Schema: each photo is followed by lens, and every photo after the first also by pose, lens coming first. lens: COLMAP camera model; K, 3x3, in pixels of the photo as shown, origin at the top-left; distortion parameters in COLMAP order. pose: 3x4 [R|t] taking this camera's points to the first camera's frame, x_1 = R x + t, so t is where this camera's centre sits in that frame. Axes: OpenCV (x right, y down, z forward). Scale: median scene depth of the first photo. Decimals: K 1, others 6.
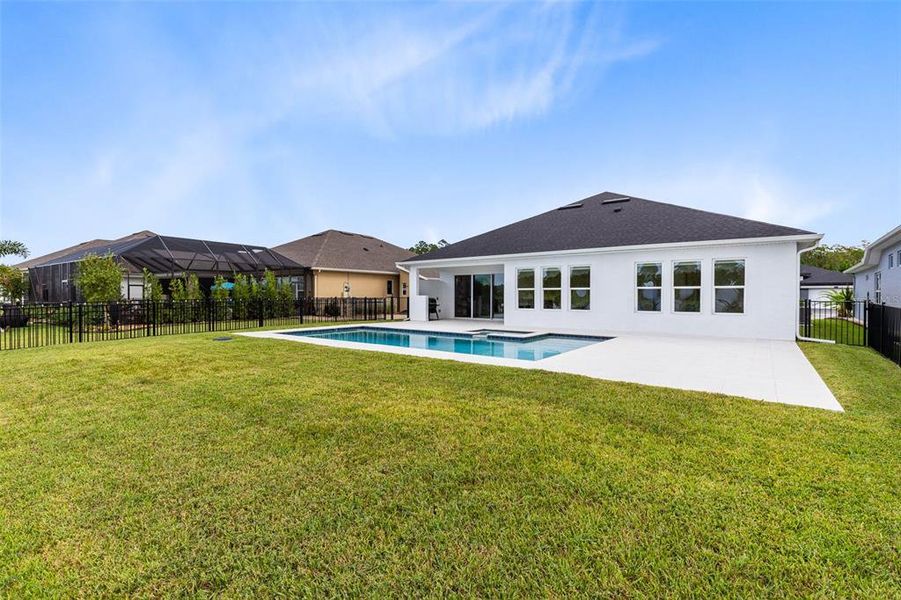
lens RADIAL K [[406.5, 0, 453.1], [0, 406.5, 303.6], [0, 0, 1]] dist [0.002322, 0.000445]
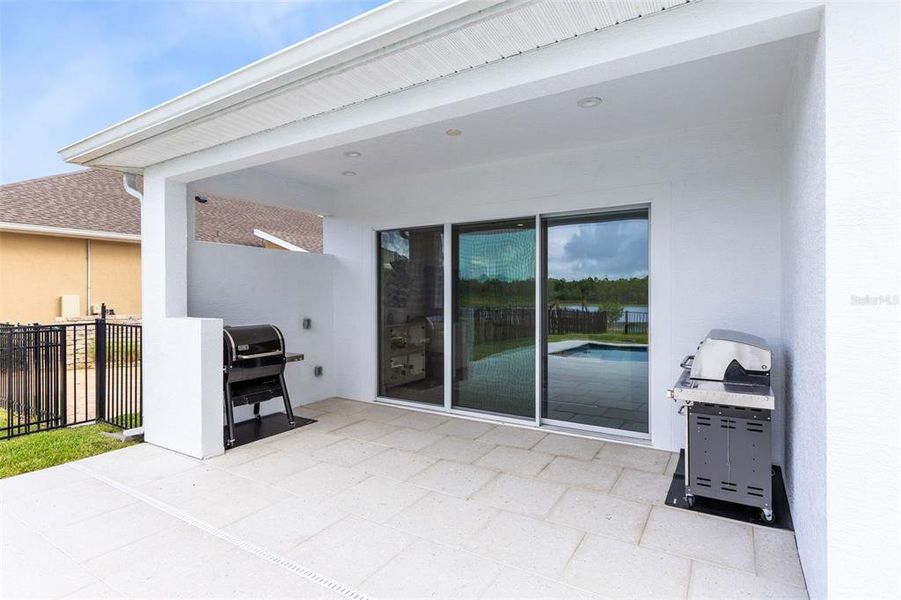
lens RADIAL K [[459.0, 0, 449.8], [0, 459.0, 297.3], [0, 0, 1]] dist [0.001052, 0.000177]
pose [[0.996903, 0.003925, 0.078540, 0.027959], [-0.004005, 0.999992, 0.000861, -0.029632], [-0.078535, -0.001173, 0.996911, 0.747306]]
